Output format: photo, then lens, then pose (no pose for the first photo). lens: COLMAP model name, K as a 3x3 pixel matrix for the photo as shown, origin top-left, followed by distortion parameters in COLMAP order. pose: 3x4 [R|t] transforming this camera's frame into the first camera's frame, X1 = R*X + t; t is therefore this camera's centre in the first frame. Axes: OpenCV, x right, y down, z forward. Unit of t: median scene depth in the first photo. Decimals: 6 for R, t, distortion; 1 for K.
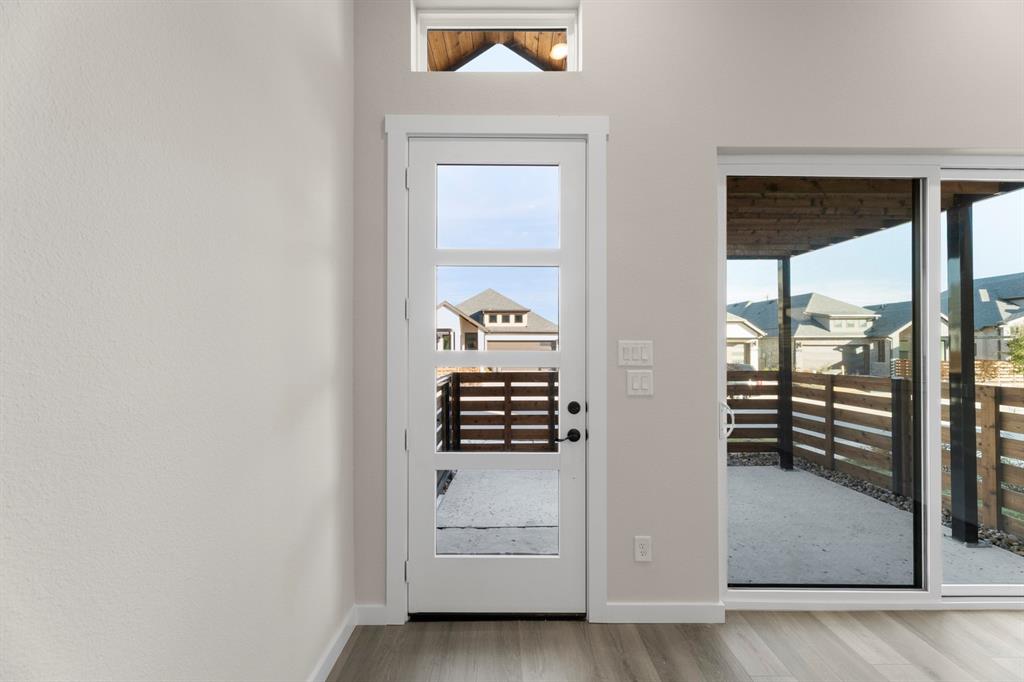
lens RADIAL K [[412.0, 0, 504.0], [0, 412.0, 345.0], [0, 0, 1]] dist [0.010955, -0.000443]
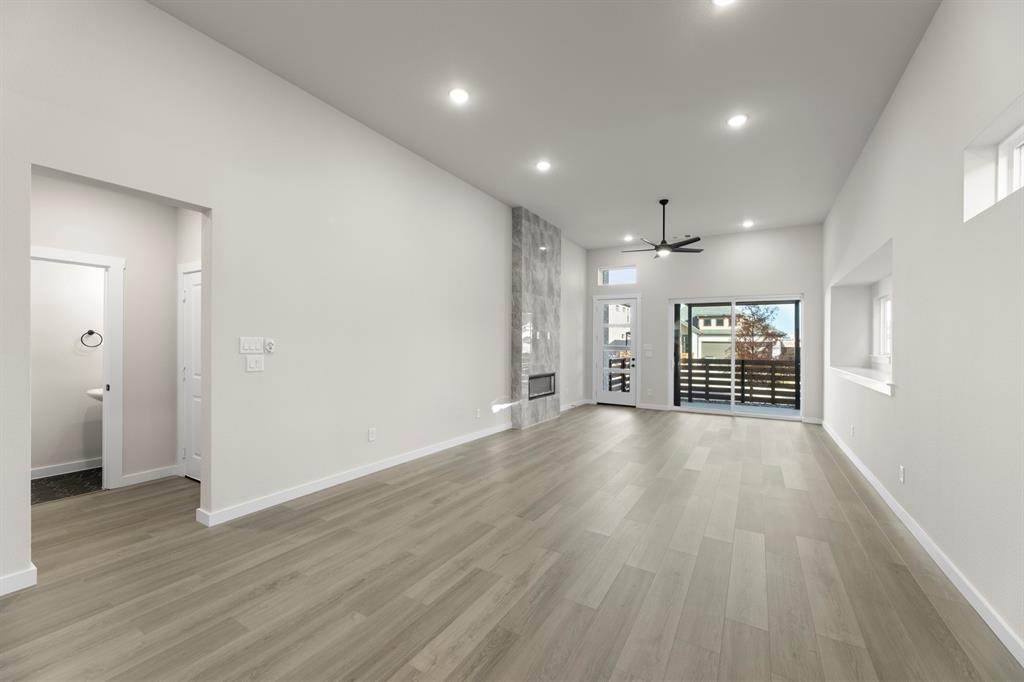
lens RADIAL K [[412.0, 0, 508.5], [0, 412.0, 344.3], [0, 0, 1]] dist [0.010955, -0.000443]
pose [[0.851528, 0.009253, -0.524227, 0.124236], [-0.009768, 0.999951, 0.001783, -0.000247], [0.524218, 0.003603, 0.851577, -0.319535]]
